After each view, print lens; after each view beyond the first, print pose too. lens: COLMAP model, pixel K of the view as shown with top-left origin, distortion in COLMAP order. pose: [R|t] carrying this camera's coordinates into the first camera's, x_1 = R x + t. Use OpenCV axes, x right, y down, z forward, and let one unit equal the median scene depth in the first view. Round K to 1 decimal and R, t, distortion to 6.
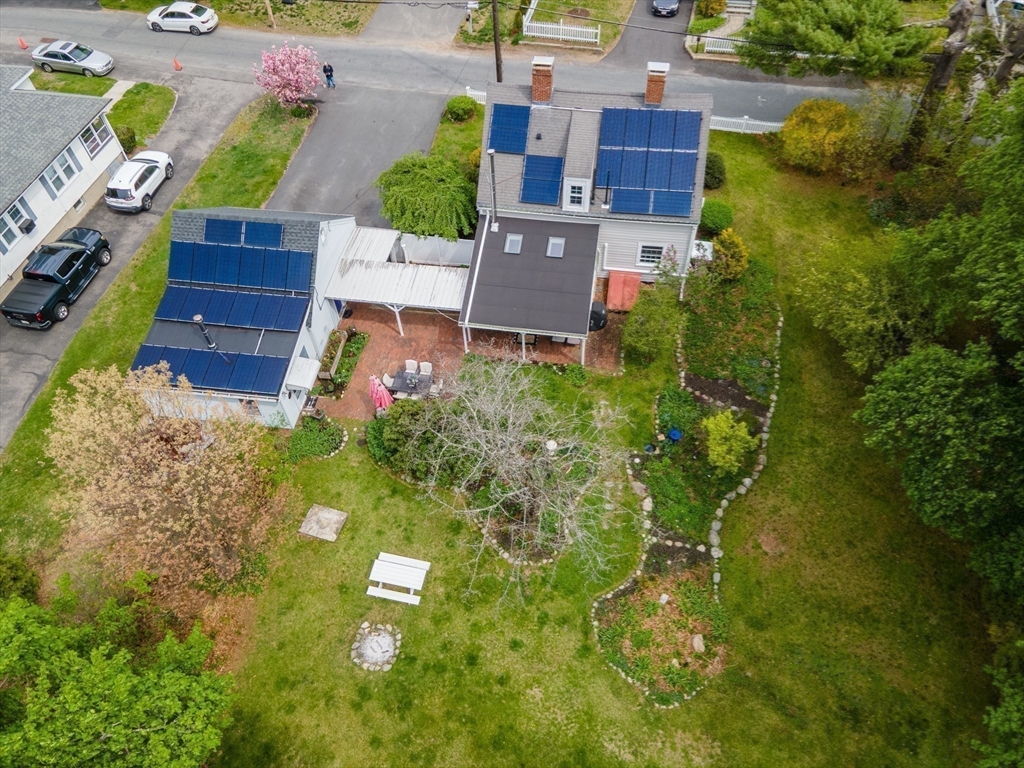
lens RADIAL K [[750.4, 0, 507.8], [0, 750.4, 379.7], [0, 0, 1]] dist [0.037872, 0.001860]
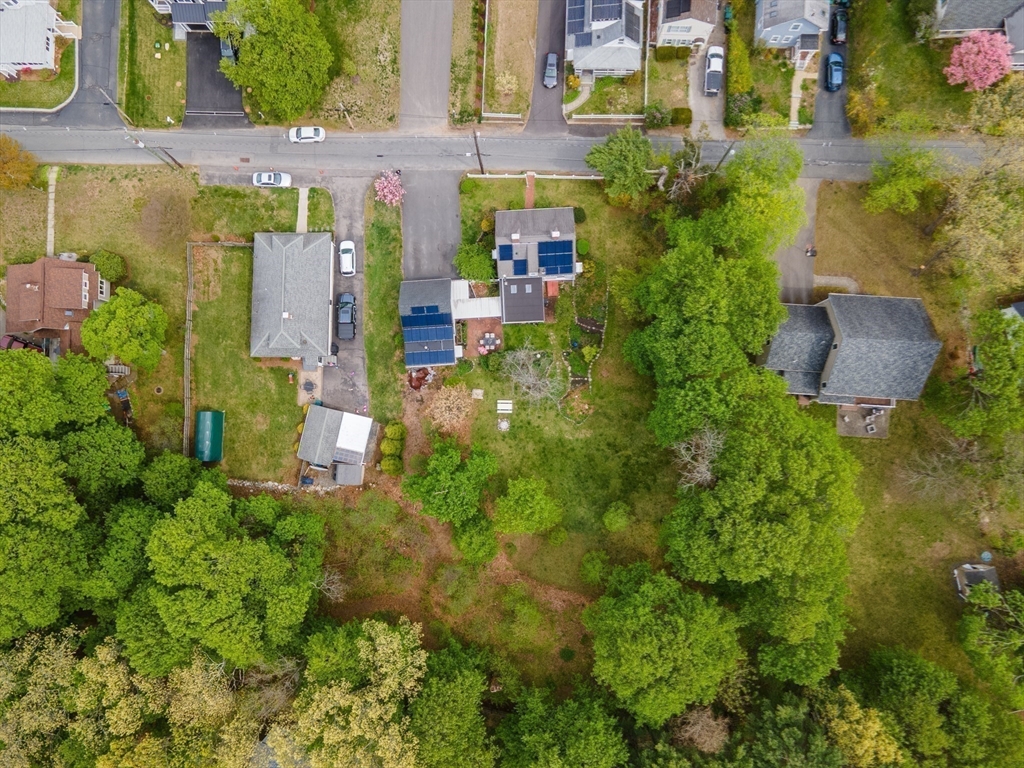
lens RADIAL K [[750.4, 0, 507.8], [0, 750.4, 379.7], [0, 0, 1]] dist [0.037872, 0.001860]
pose [[0.979399, -0.201195, 0.017278, -0.139388], [0.158408, 0.818537, 0.552182, -1.544573], [-0.125239, -0.538069, 0.833545, -1.636284]]
